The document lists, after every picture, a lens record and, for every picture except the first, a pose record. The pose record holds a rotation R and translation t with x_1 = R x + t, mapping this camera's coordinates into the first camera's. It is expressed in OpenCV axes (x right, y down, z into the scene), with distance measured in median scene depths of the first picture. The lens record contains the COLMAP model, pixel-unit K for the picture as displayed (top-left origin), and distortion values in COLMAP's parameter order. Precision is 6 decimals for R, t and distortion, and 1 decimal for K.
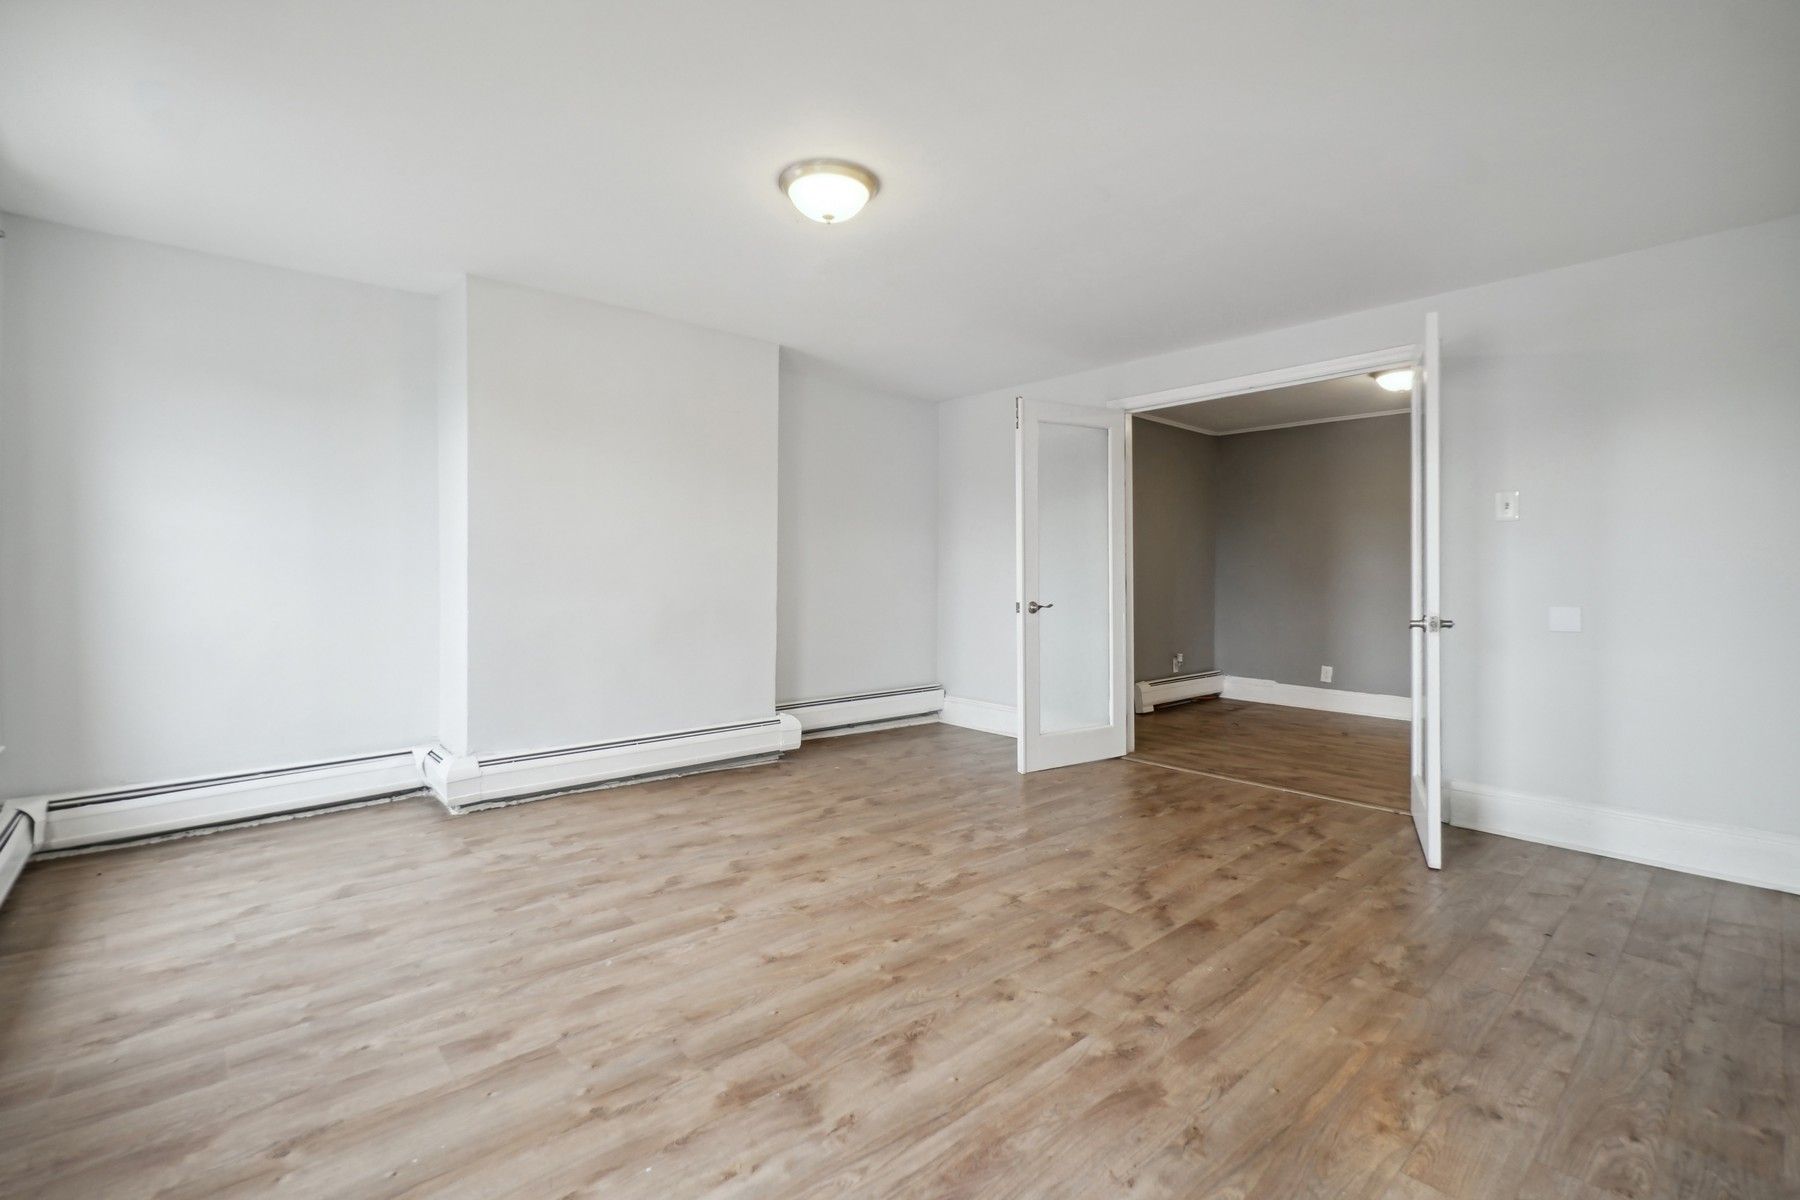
lens RADIAL K [[804.1, 0, 889.1], [0, 804.1, 572.1], [0, 0, 1]] dist [-0.004215, 0.000238]
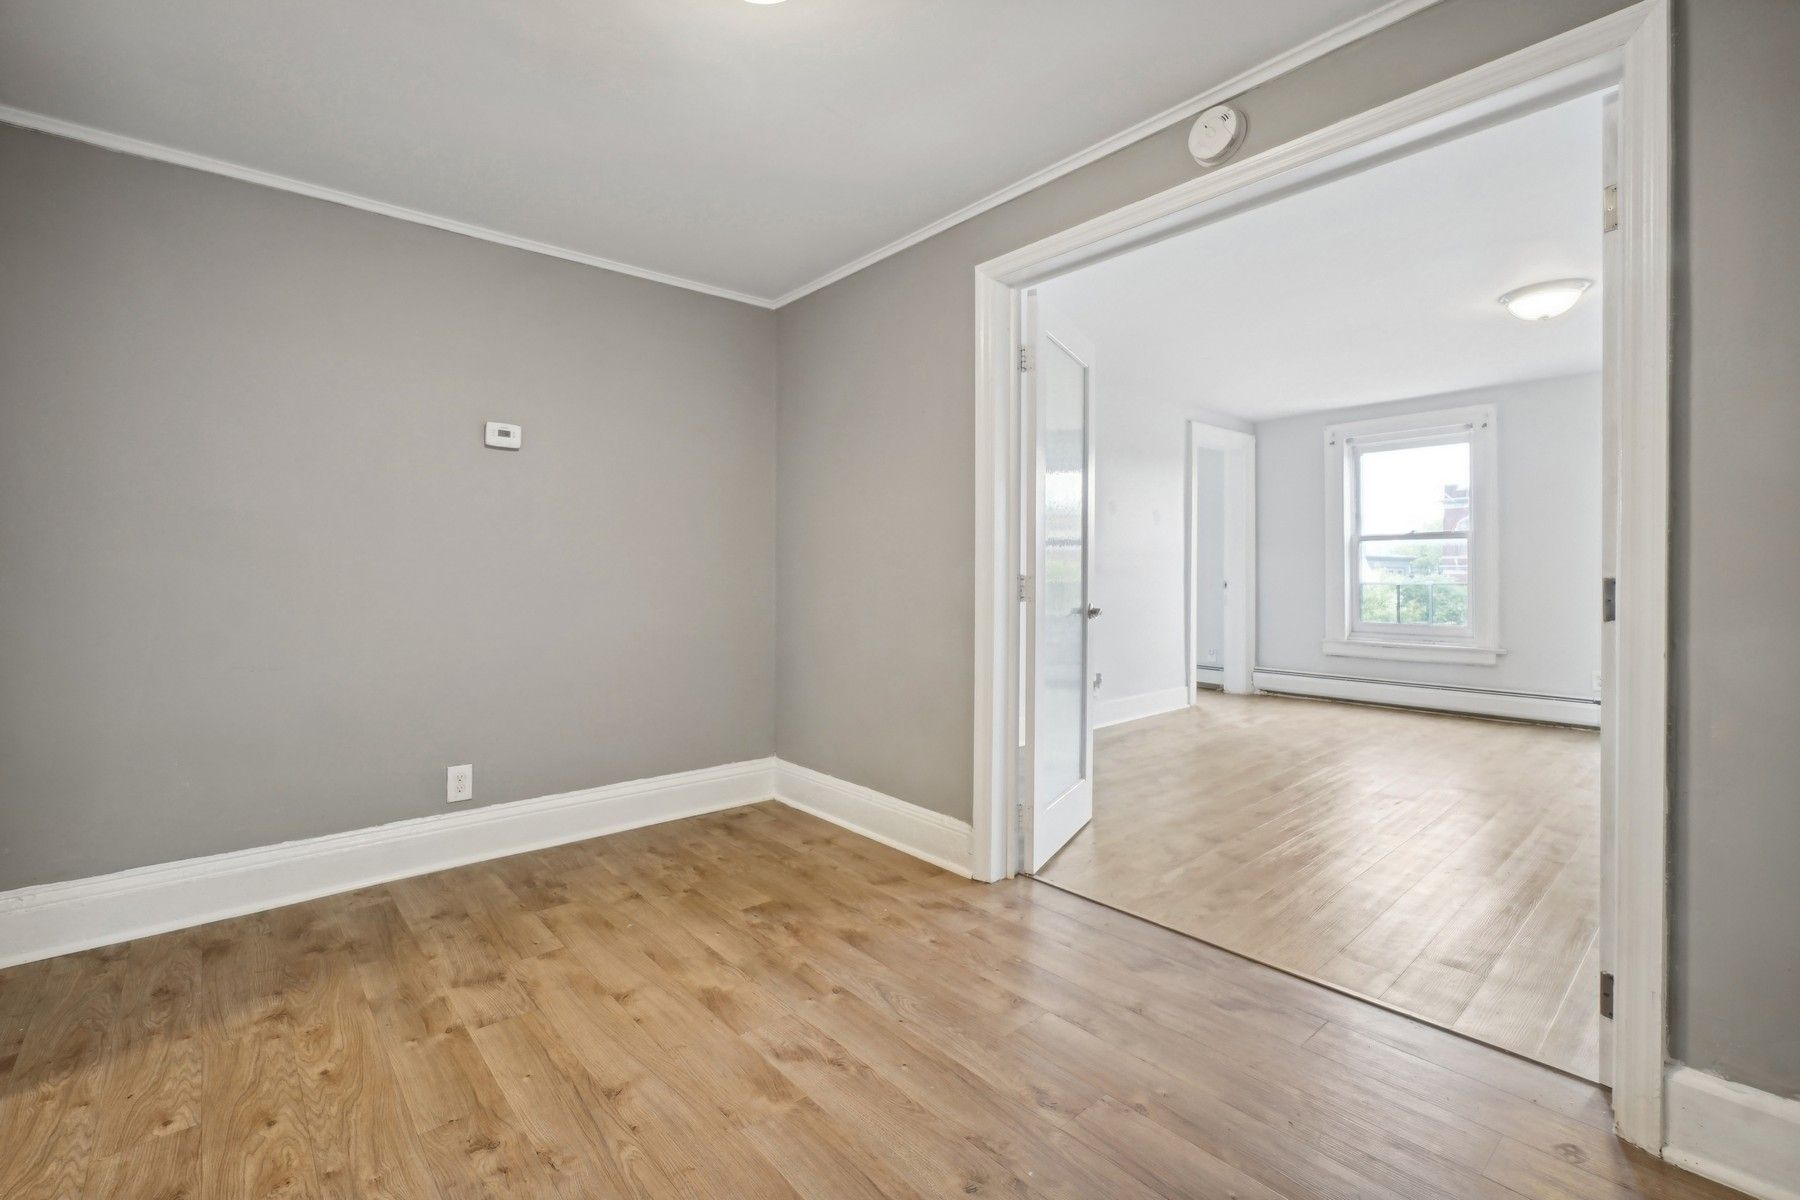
lens RADIAL K [[804.1, 0, 880.4], [0, 804.1, 572.3], [0, 0, 1]] dist [-0.004215, 0.000238]
pose [[-0.999957, -0.001732, 0.009129, 1.035309], [-0.001730, 0.999998, 0.000217, 0.011718], [-0.009129, 0.000201, -0.999958, 2.313850]]
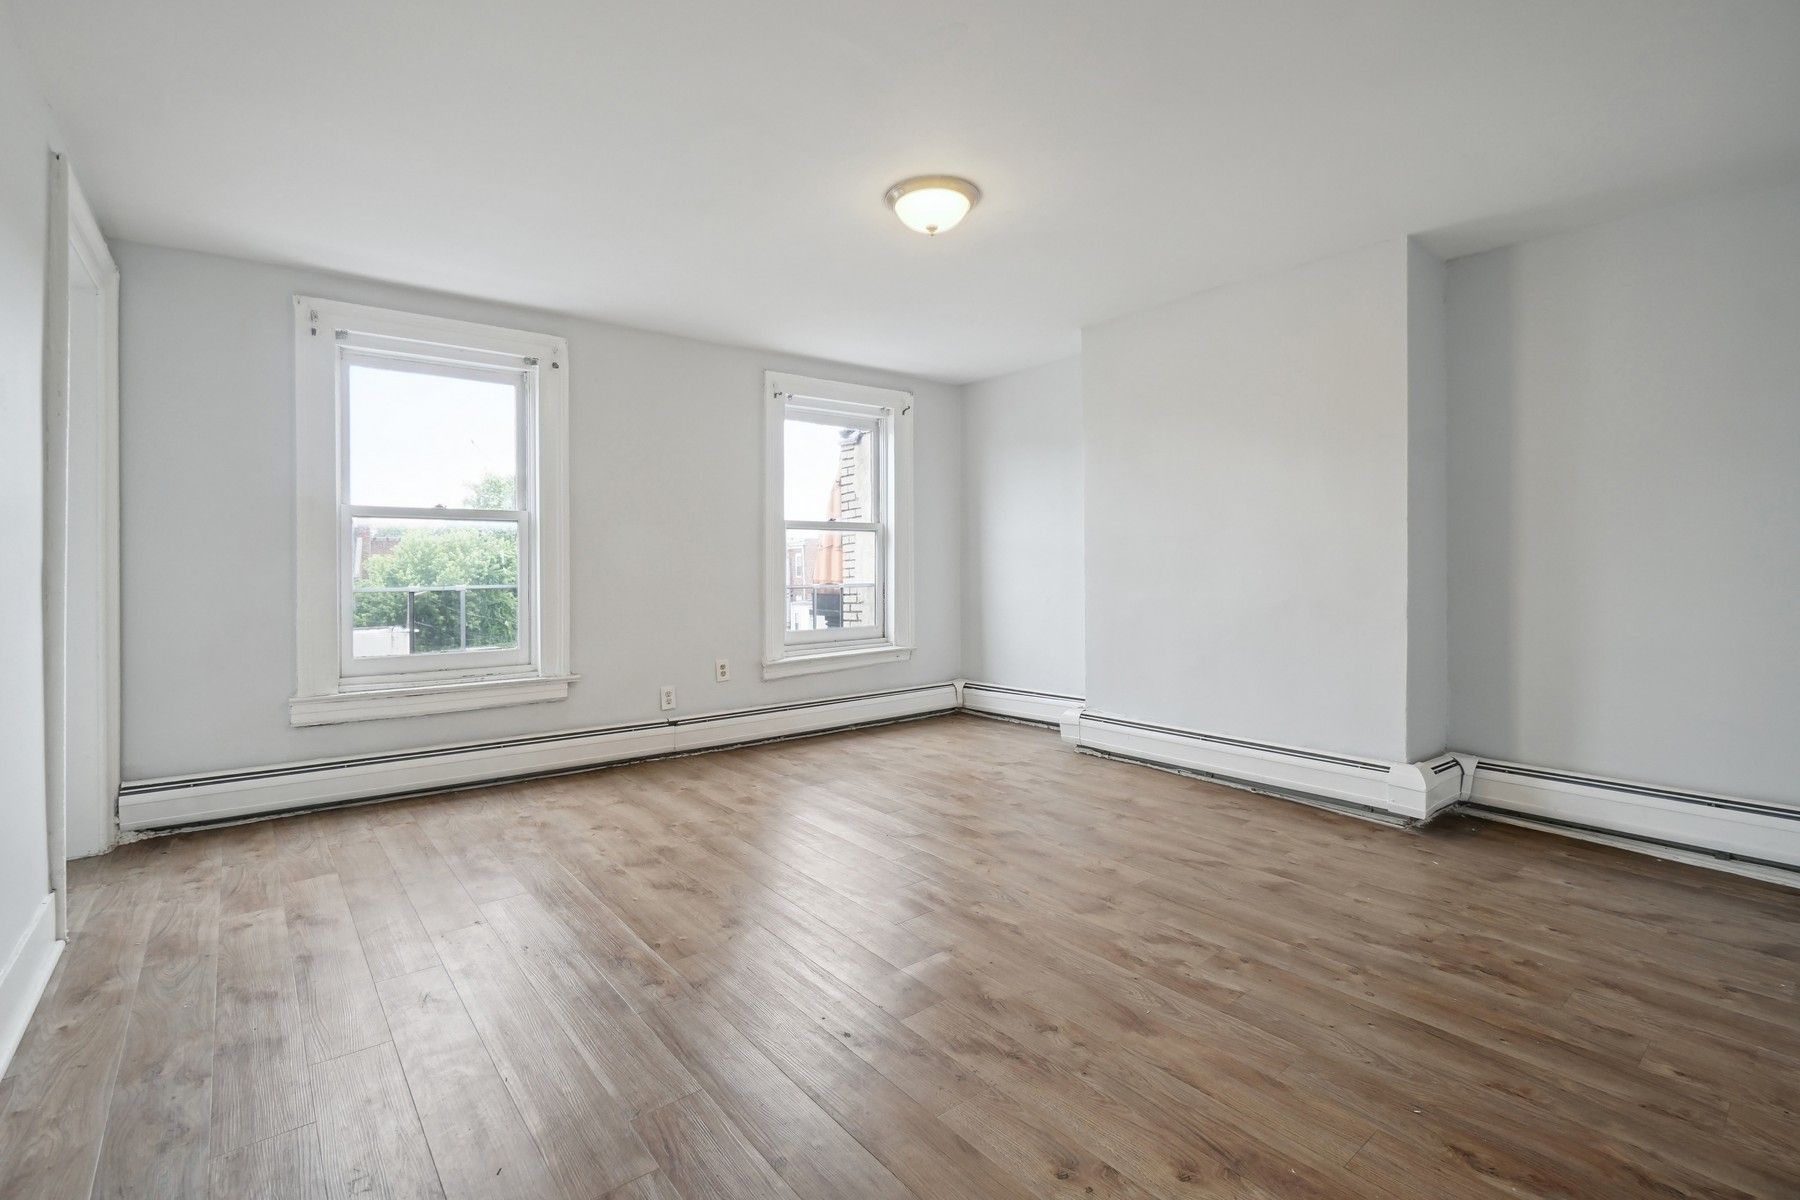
lens RADIAL K [[804.1, 0, 892.4], [0, 804.1, 576.8], [0, 0, 1]] dist [-0.004215, 0.000238]
pose [[-0.046874, 0.007955, -0.998869, 0.950555], [0.003382, 0.999964, 0.007805, 0.011360], [0.998895, -0.003012, -0.046899, 0.949556]]
